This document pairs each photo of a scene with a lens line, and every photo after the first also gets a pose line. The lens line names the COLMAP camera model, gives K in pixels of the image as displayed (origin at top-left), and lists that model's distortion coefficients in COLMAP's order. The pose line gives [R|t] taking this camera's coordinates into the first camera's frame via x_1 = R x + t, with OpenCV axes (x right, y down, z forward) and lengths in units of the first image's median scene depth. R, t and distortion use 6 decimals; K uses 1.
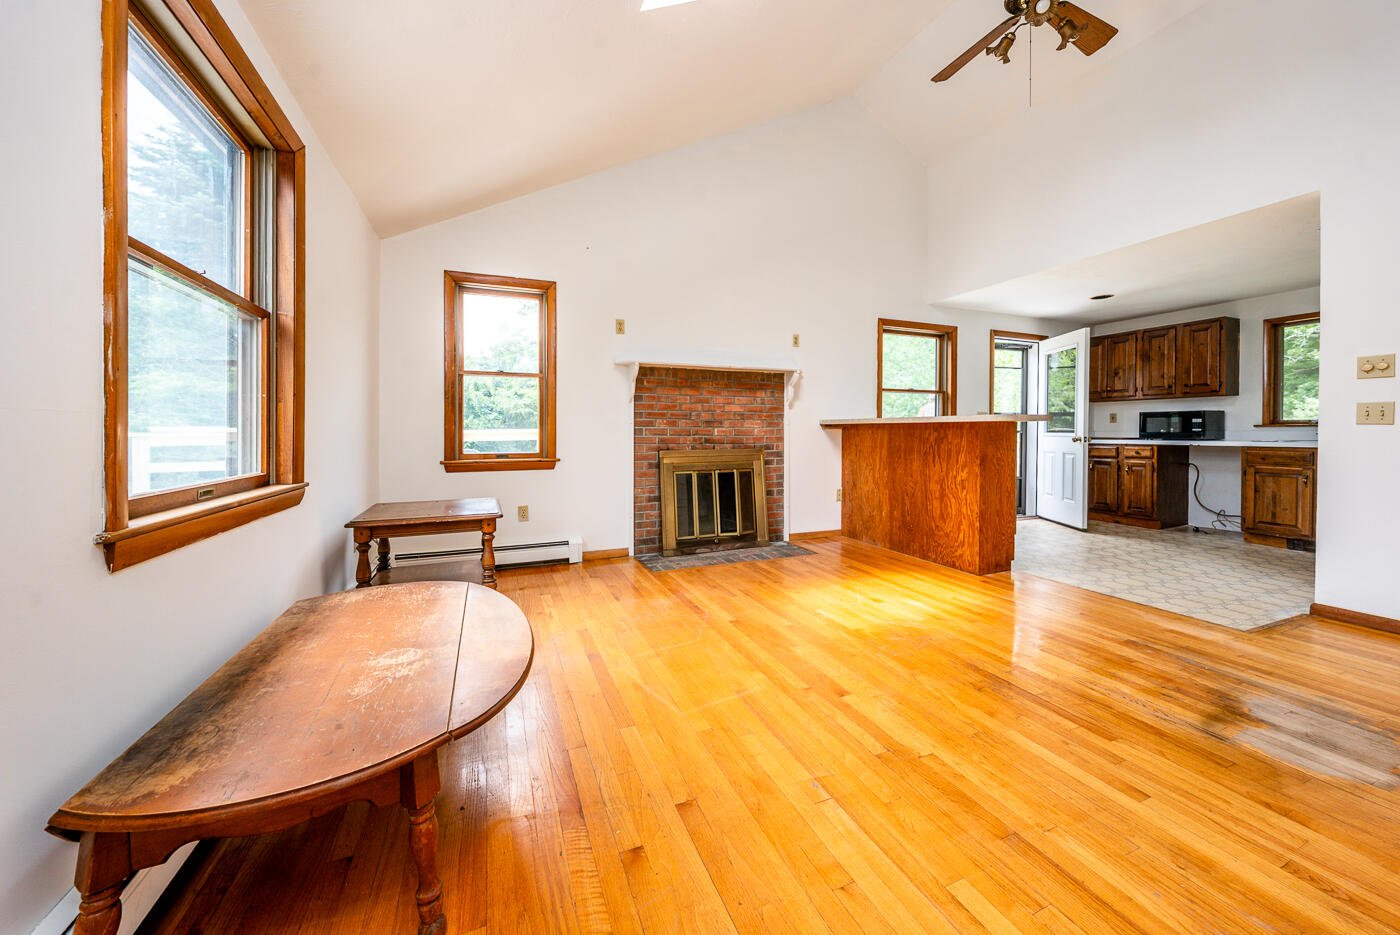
lens RADIAL K [[504.6, 0, 695.6], [0, 504.6, 436.1], [0, 0, 1]] dist [0.000728, 0.000133]
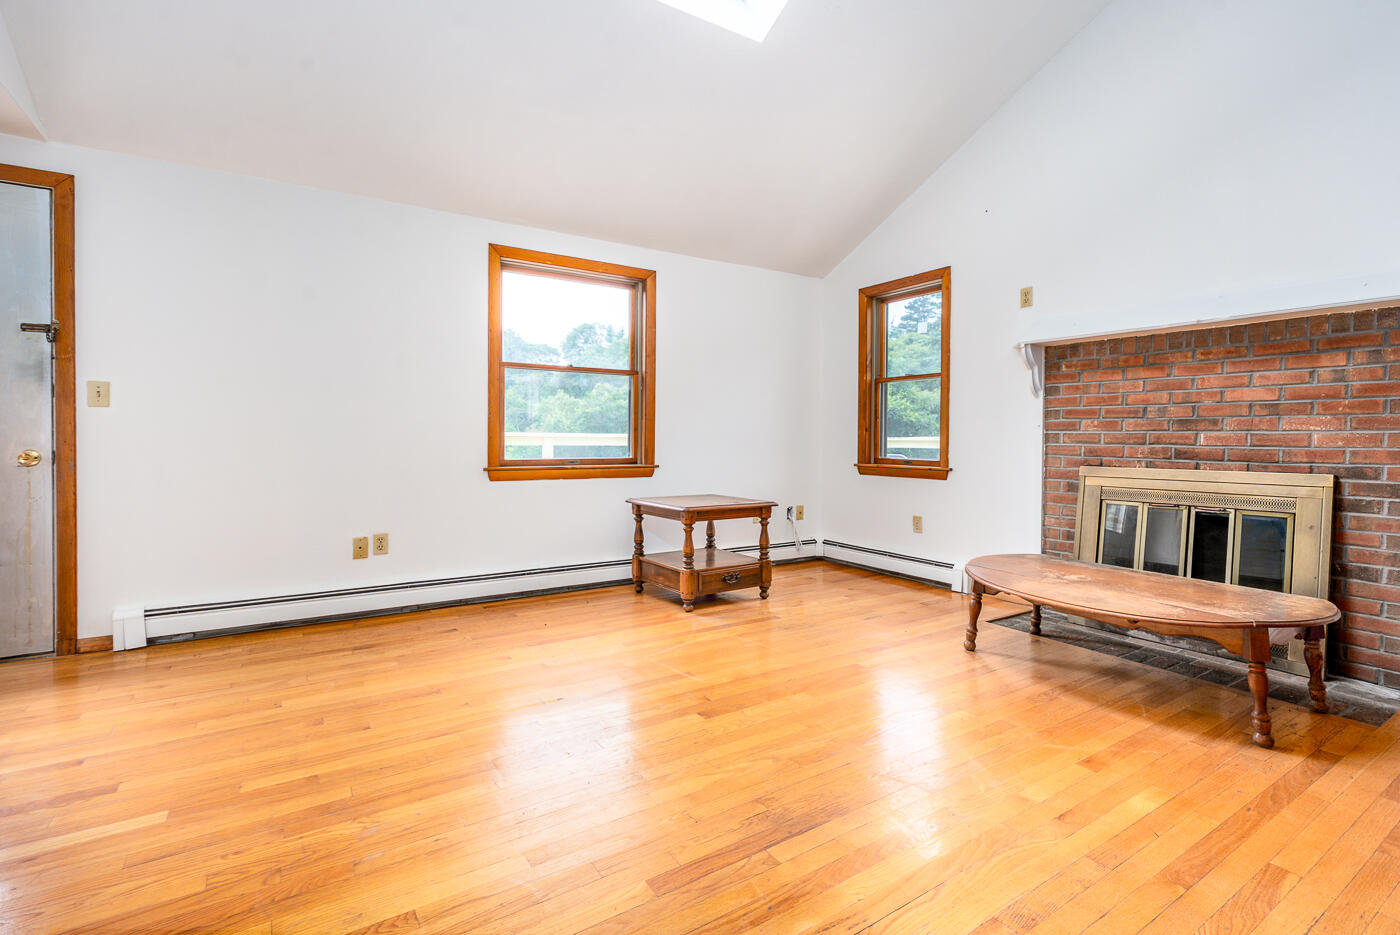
lens RADIAL K [[603.3, 0, 697.2], [0, 603.3, 446.4], [0, 0, 1]] dist [-0.012522, 0.000200]
pose [[0.202210, 0.016883, -0.979197, 0.593258], [-0.014453, 0.999794, 0.014254, -0.001565], [0.979236, 0.011270, 0.202412, 0.325453]]
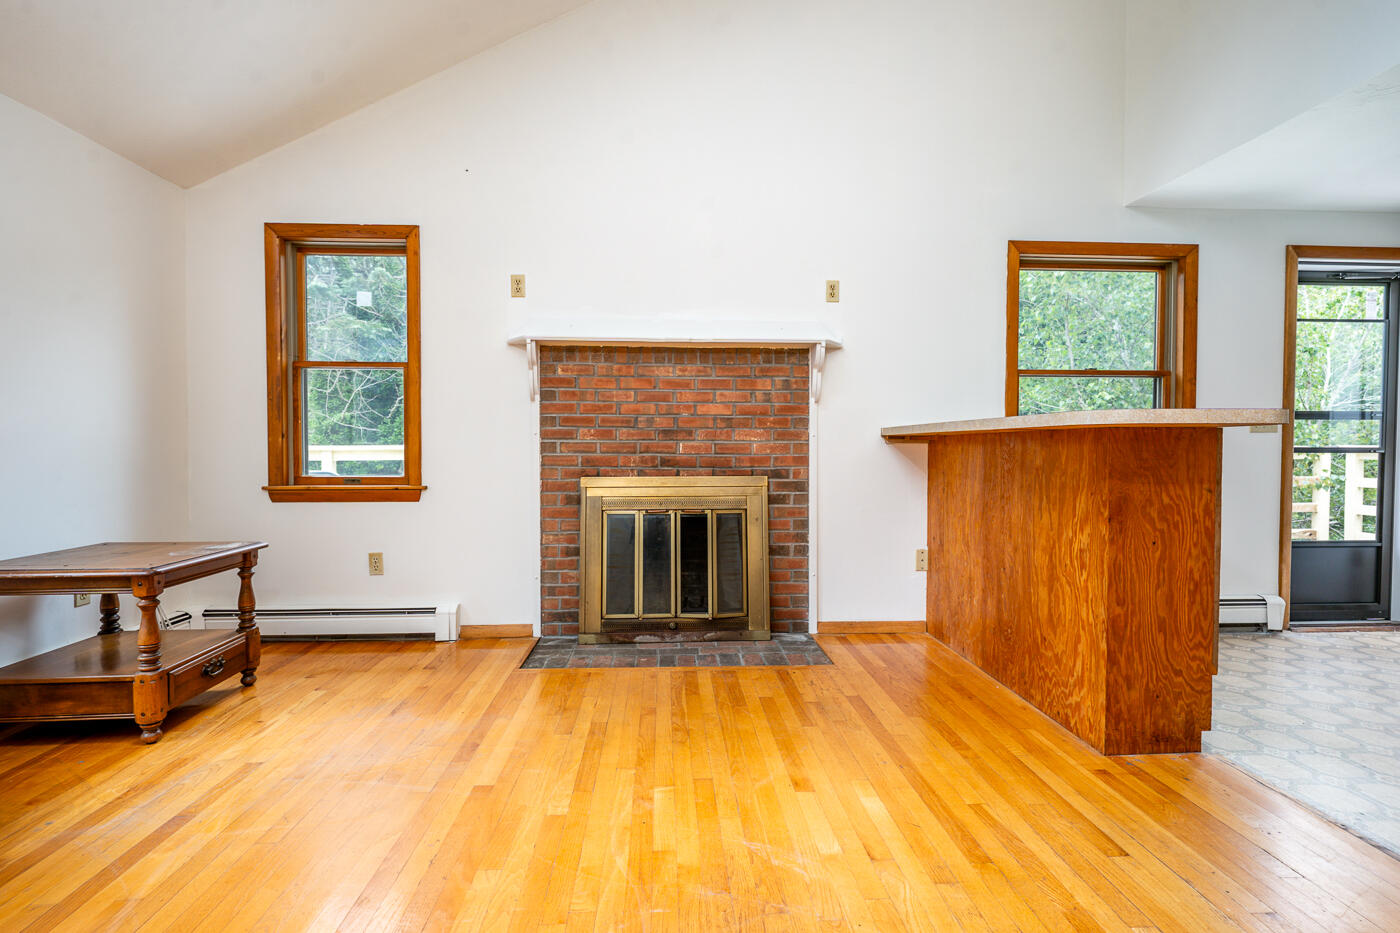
lens RADIAL K [[671.5, 0, 683.0], [0, 671.5, 465.1], [0, 0, 1]] dist [-0.002954, -0.000233]
pose [[0.944394, 0.011520, -0.328615, 0.320876], [-0.006286, 0.999836, 0.016987, -0.001444], [0.328757, -0.013977, 0.944311, 0.233109]]
